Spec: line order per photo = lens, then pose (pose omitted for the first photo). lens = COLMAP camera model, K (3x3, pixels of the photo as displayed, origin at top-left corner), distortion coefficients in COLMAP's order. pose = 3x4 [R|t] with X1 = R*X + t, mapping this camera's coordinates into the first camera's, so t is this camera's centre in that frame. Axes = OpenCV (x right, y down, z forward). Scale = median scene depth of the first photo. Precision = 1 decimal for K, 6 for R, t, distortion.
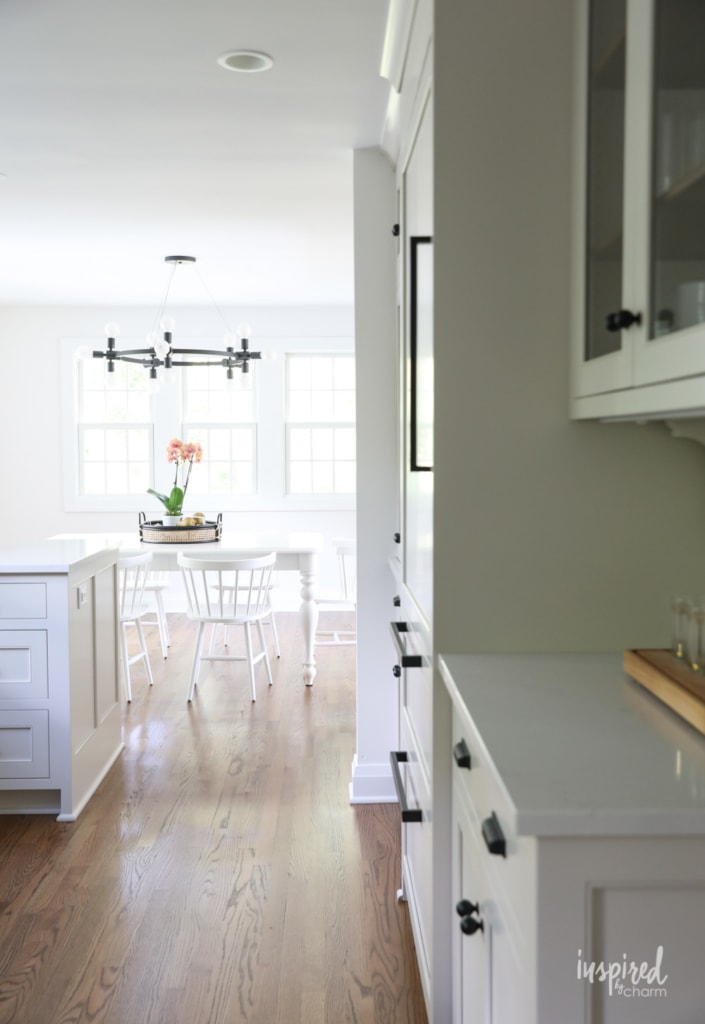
lens RADIAL K [[1041.6, 0, 351.0], [0, 1041.6, 513.0], [0, 0, 1]] dist [0.028607, 0.000000]
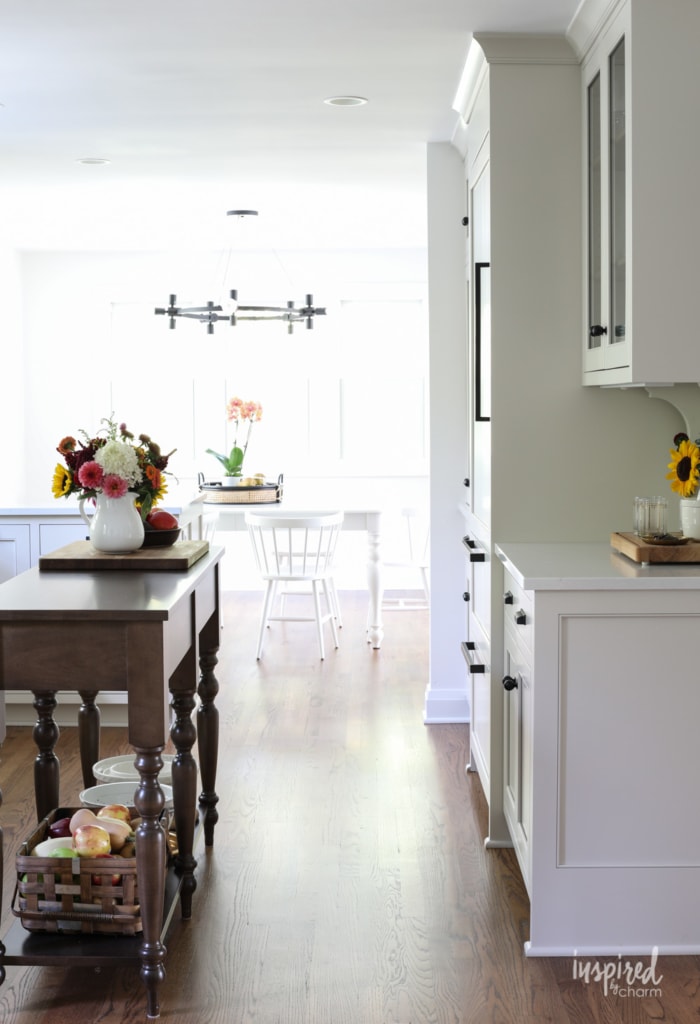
lens RADIAL K [[1491.4, 0, 348.6], [0, 1491.4, 509.5], [0, 0, 1]] dist [-0.127020, 0.000000]
pose [[0.999429, 0.000263, -0.033797, -0.019882], [-0.000056, 0.999981, 0.006126, 0.027748], [0.033798, -0.006120, 0.999410, -0.424679]]
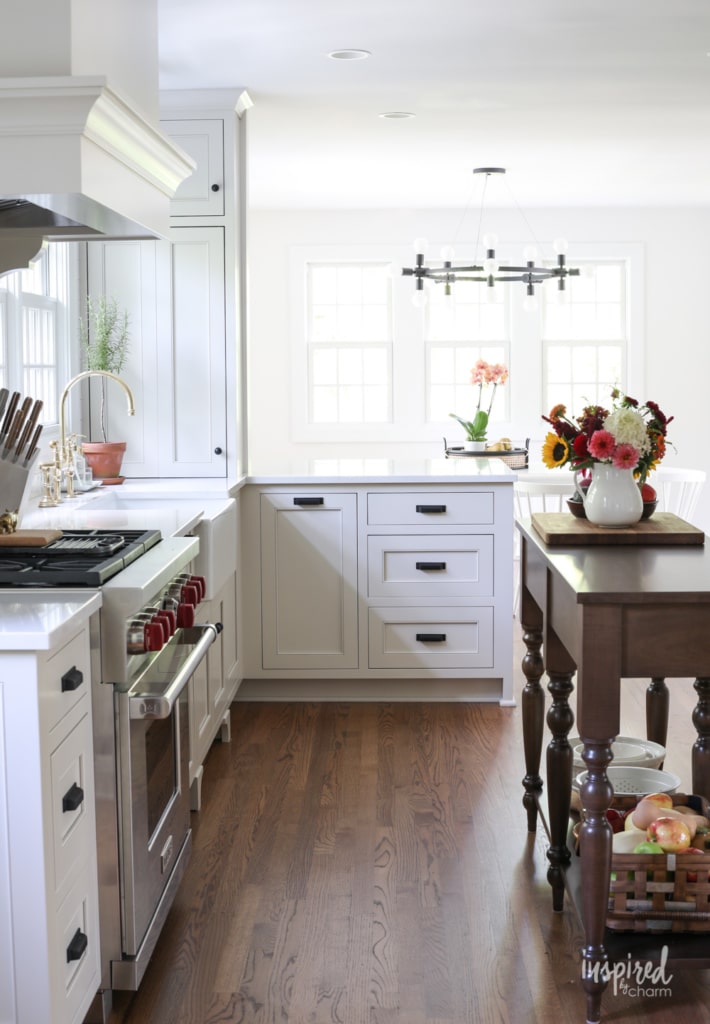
lens RADIAL K [[1482.2, 0, 354.2], [0, 1482.2, 510.2], [0, 0, 1]] dist [-0.118285, 0.000000]
pose [[0.998699, -0.000621, -0.050985, -0.243407], [0.002309, 0.999451, 0.033047, 0.022897], [0.050937, -0.033122, 0.998152, -0.391265]]
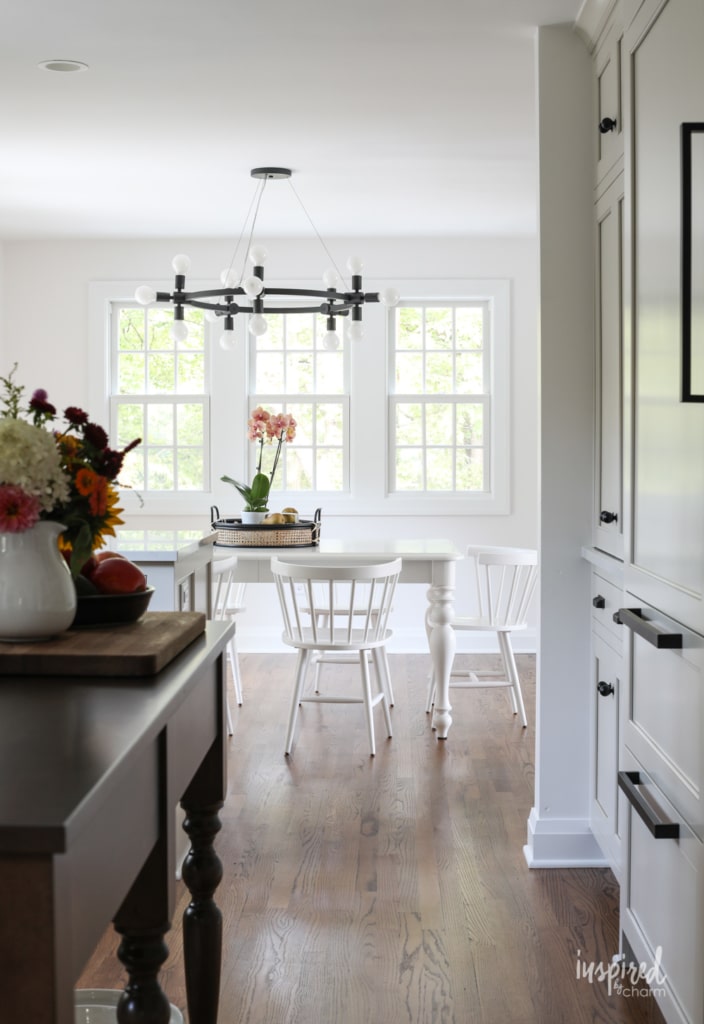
lens RADIAL K [[1491.4, 0, 348.7], [0, 1491.4, 516.3], [0, 0, 1]] dist [-0.127020, 0.000000]
pose [[0.998674, 0.006472, -0.051074, -0.056903], [-0.007454, 0.999790, -0.019064, 0.029080], [0.050940, 0.019419, 0.998513, -0.070642]]
